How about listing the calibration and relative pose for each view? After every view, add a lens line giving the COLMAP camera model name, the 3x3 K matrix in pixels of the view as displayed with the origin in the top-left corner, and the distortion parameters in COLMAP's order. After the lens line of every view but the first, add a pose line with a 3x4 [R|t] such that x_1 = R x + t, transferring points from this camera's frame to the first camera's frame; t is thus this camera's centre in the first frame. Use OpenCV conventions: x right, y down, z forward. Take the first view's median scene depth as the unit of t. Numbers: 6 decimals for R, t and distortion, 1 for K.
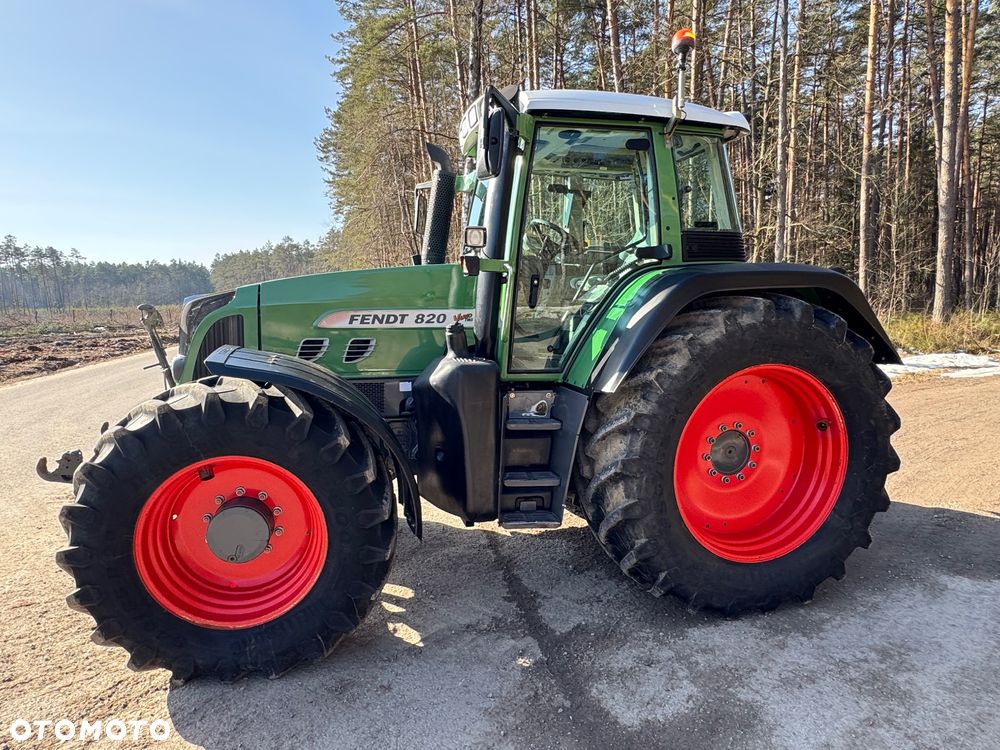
lens RADIAL K [[710.4, 0, 500.0], [0, 710.4, 375.0], [0, 0, 1]] dist [-0.065205, 0.107968]
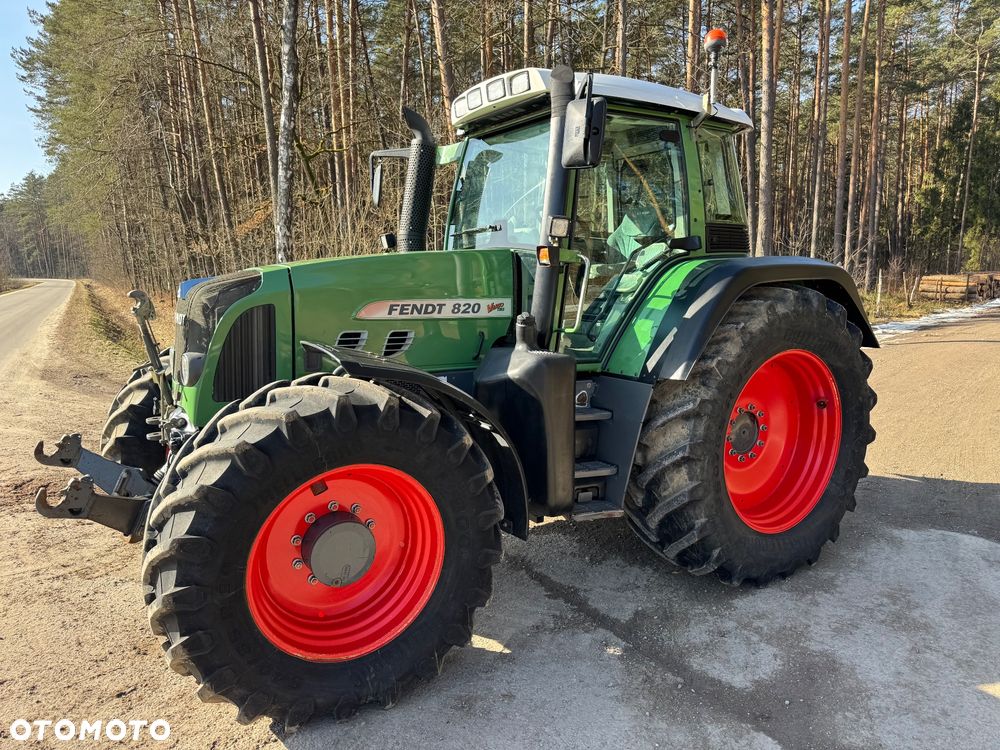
lens RADIAL K [[827.2, 0, 541.9], [0, 827.2, 378.0], [0, 0, 1]] dist [0.028228, -0.009472]
pose [[0.931193, -0.033593, 0.362974, -0.455676], [0.026560, 0.999351, 0.024353, -0.013179], [-0.363556, -0.013036, 0.931481, -0.057497]]
